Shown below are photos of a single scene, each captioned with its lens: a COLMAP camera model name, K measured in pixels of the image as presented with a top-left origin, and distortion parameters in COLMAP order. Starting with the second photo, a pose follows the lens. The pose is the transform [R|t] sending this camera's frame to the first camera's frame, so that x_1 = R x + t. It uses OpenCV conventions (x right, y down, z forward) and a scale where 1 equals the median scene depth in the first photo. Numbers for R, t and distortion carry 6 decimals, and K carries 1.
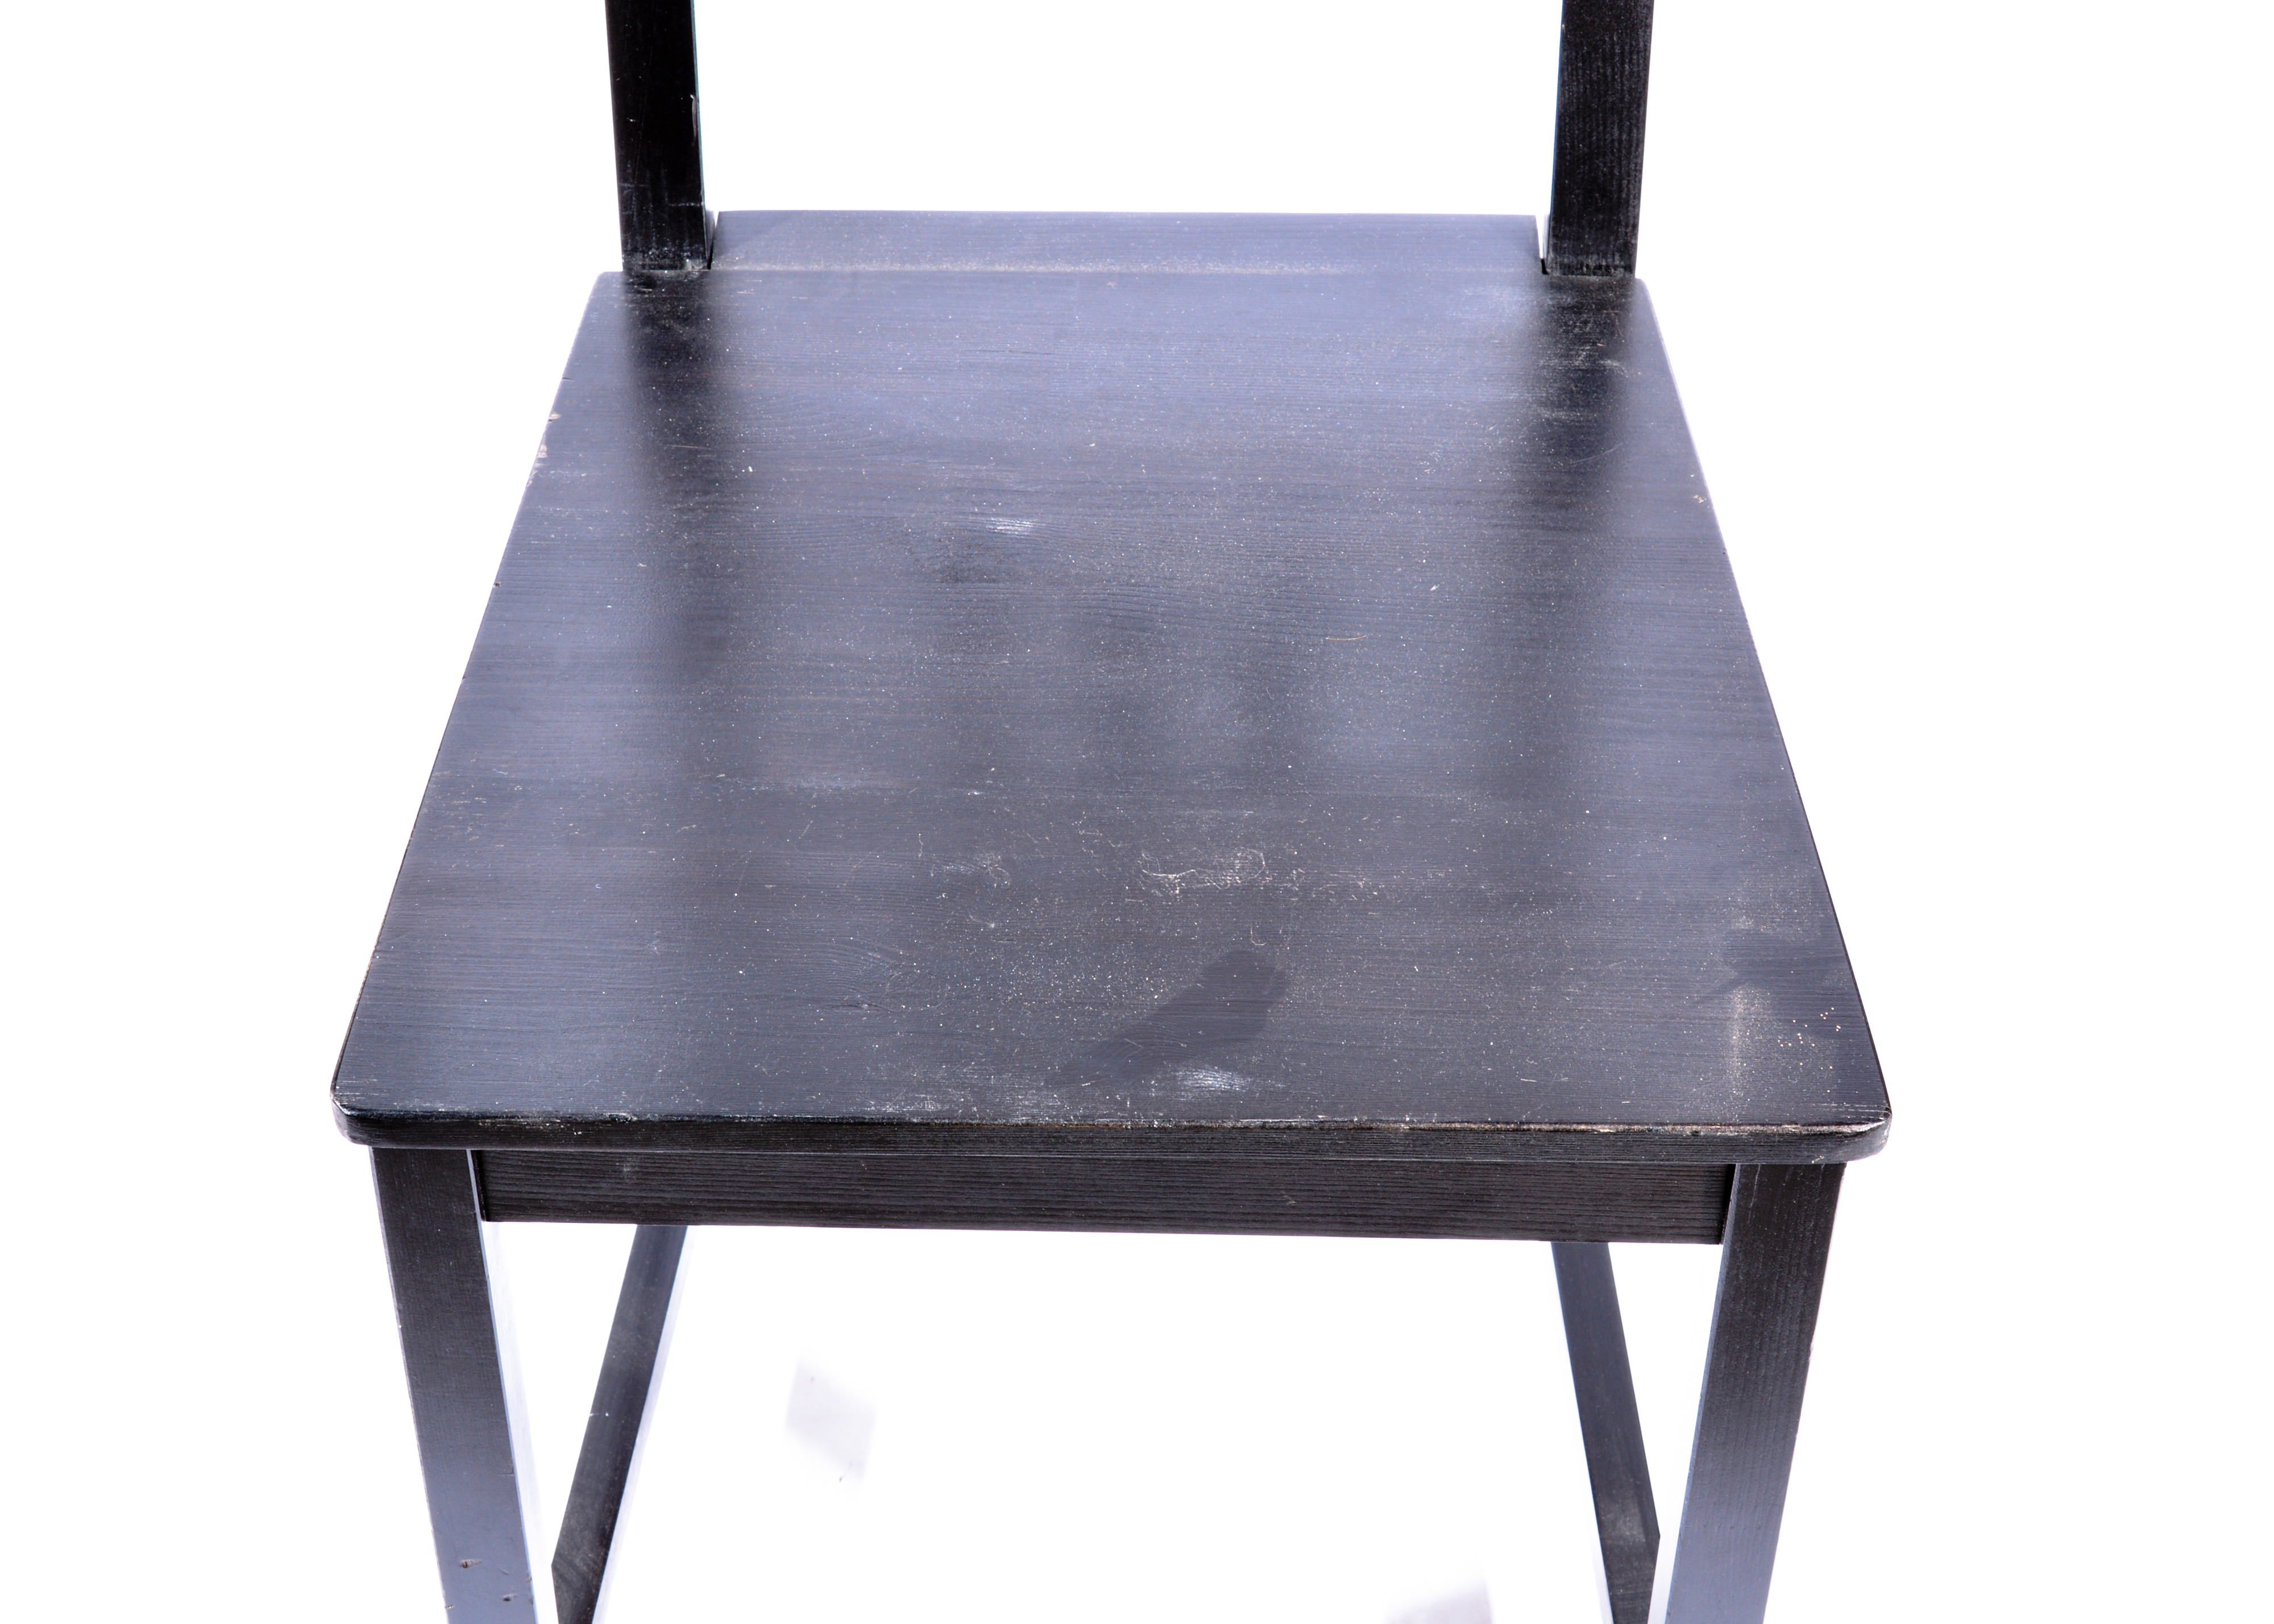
lens RADIAL K [[4651.9, 0, 1053.8], [0, 4651.9, 688.1], [0, 0, 1]] dist [0.021178, 0.000000]
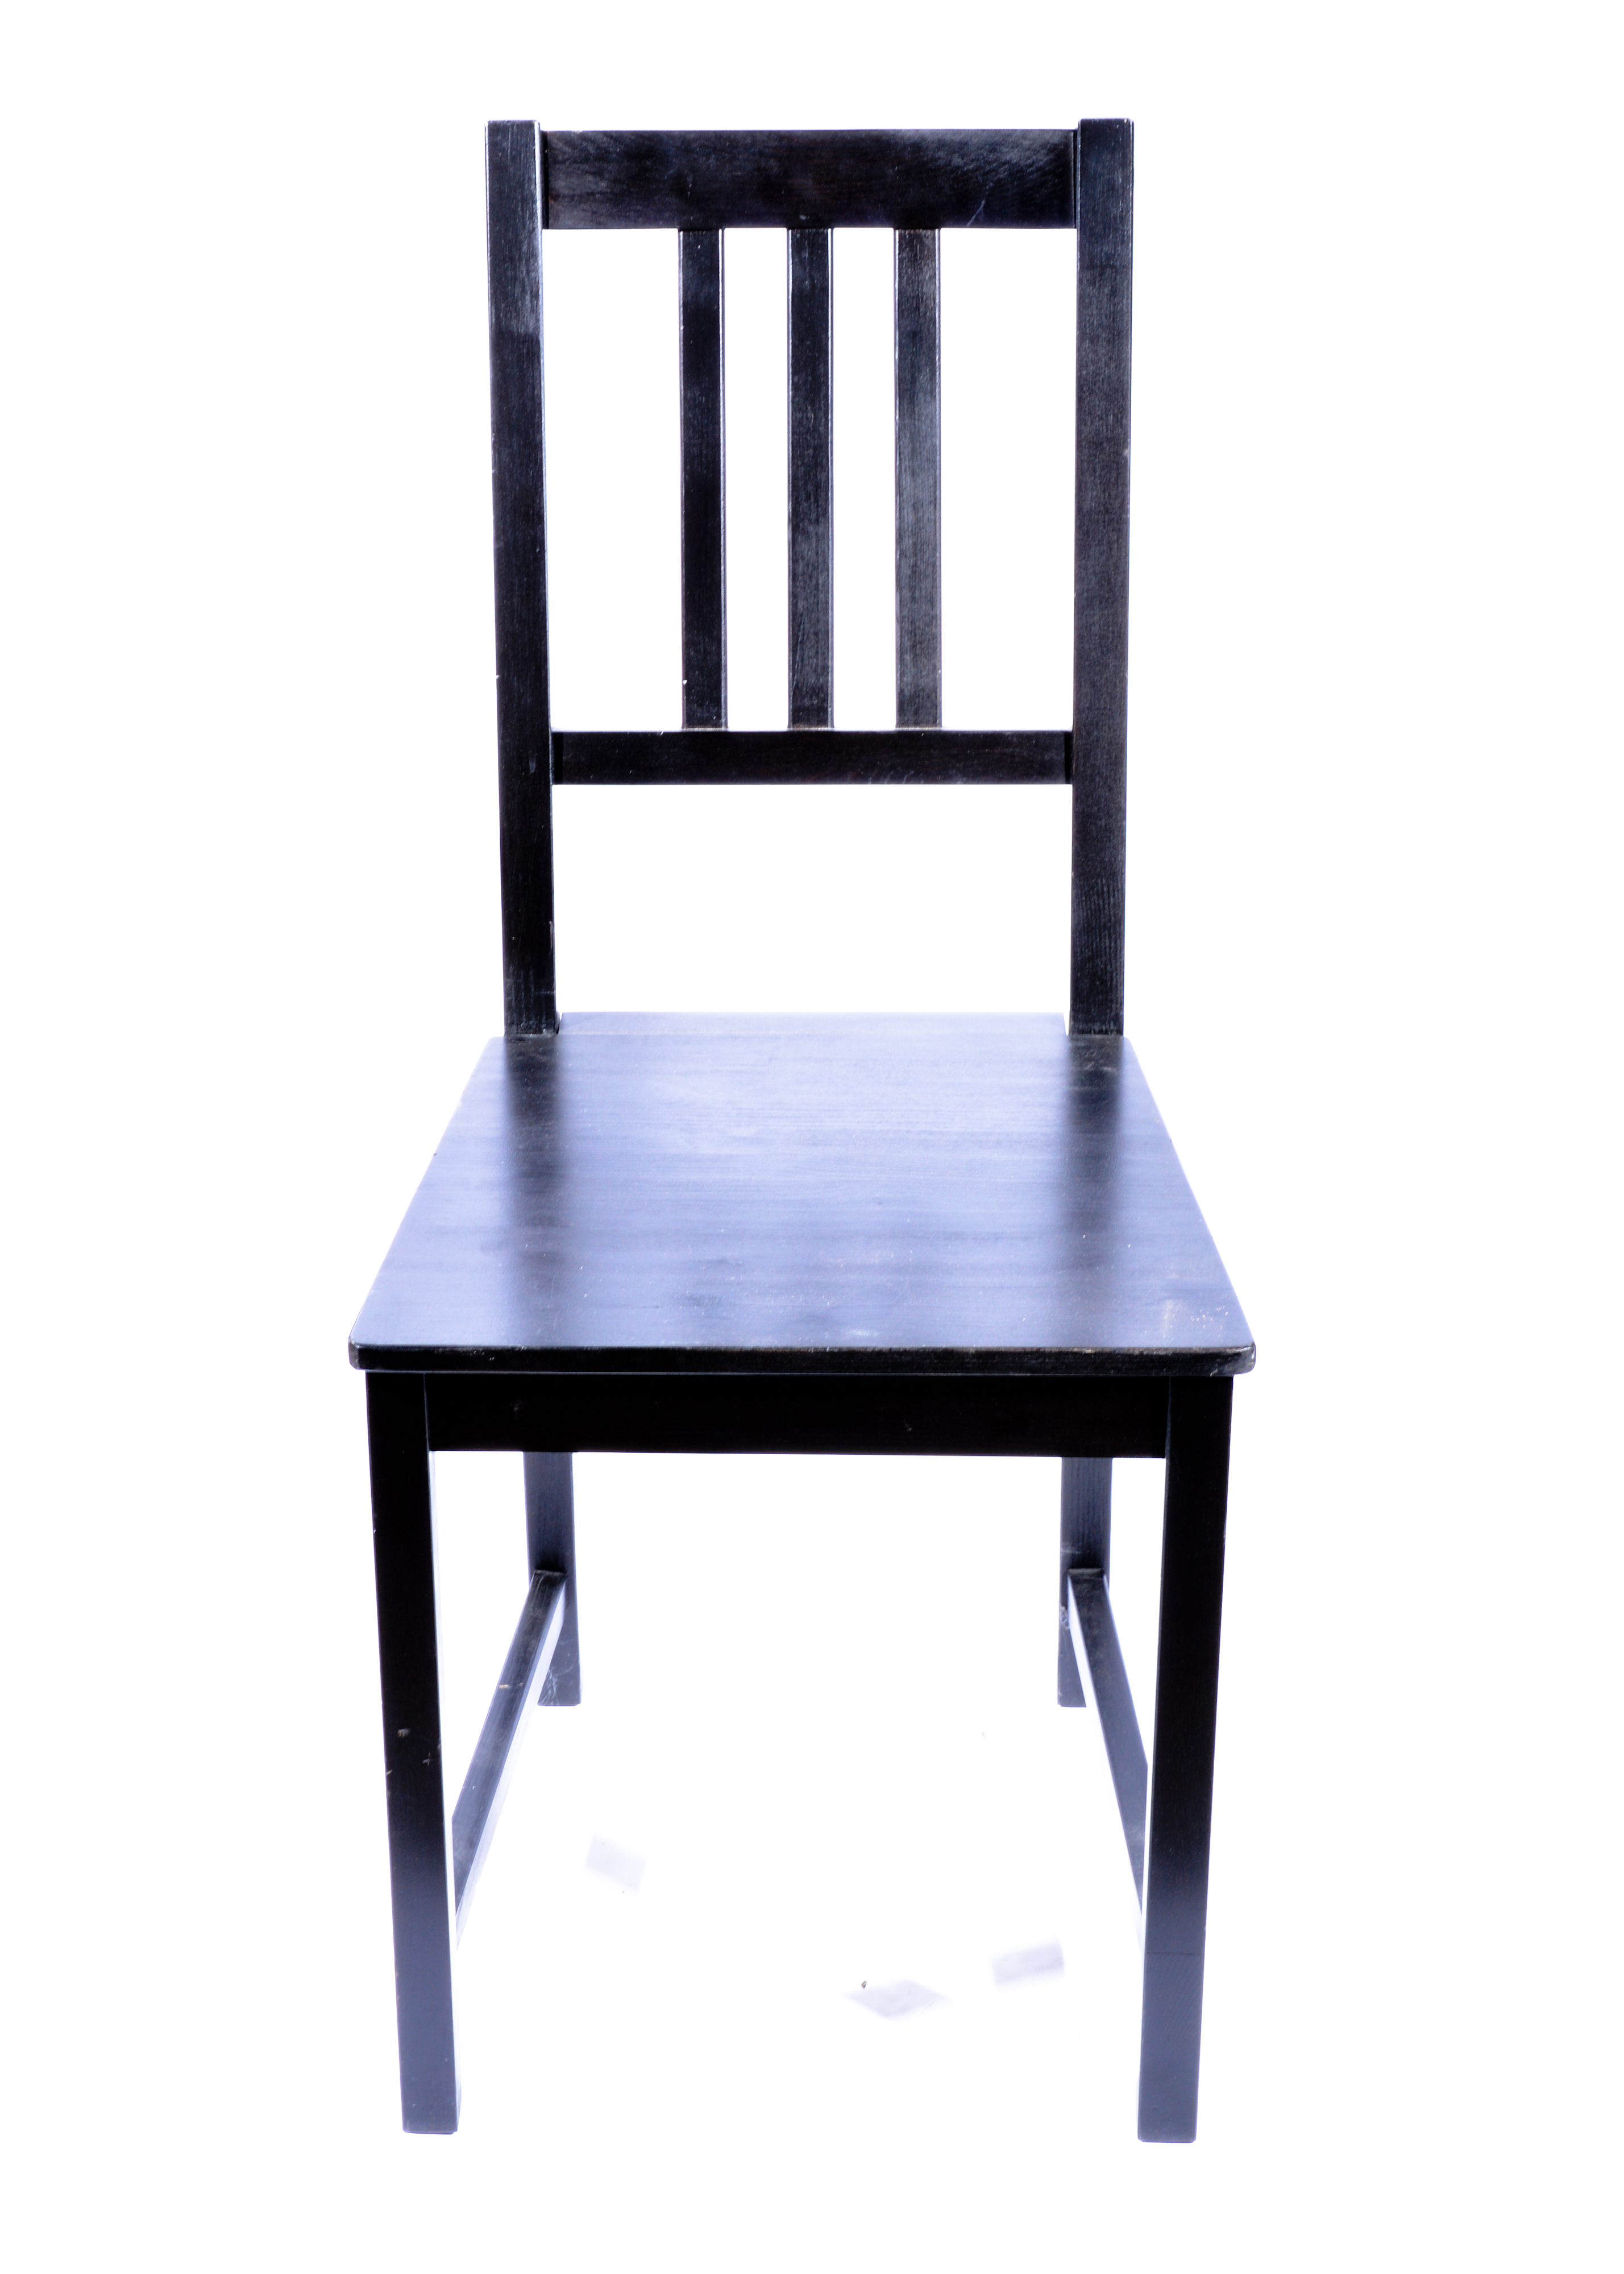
lens RADIAL K [[4651.9, 0, 731.7], [0, 4651.9, 1137.0], [0, 0, 1]] dist [0.021178, 0.000000]
pose [[0.999961, 0.001711, -0.008709, 0.001613], [-0.004508, 0.943176, -0.332262, 0.514044], [0.007646, 0.332288, 0.943147, -0.559087]]
